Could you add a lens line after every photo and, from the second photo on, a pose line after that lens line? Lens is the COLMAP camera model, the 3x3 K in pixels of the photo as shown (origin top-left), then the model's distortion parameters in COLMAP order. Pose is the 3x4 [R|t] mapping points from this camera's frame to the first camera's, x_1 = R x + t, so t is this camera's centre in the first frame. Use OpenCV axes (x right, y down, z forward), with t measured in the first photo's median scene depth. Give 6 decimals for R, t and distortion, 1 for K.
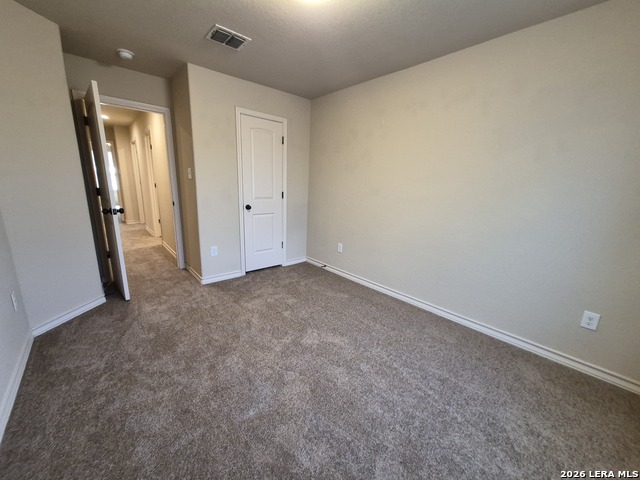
lens RADIAL K [[251.1, 0, 315.4], [0, 251.1, 242.4], [0, 0, 1]] dist [0.006938, -0.000436]
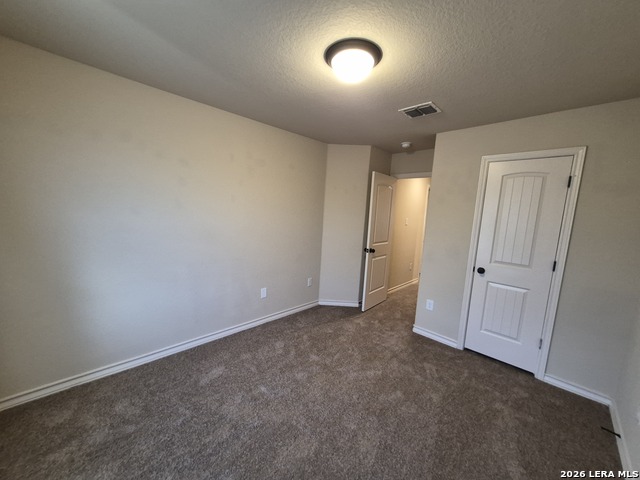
lens RADIAL K [[251.1, 0, 315.4], [0, 251.1, 242.4], [0, 0, 1]] dist [0.006938, -0.000436]
pose [[0.075280, 0.097283, -0.992406, 0.509514], [-0.279951, 0.957265, 0.072602, -0.145320], [0.957058, 0.272359, 0.099297, 0.413421]]
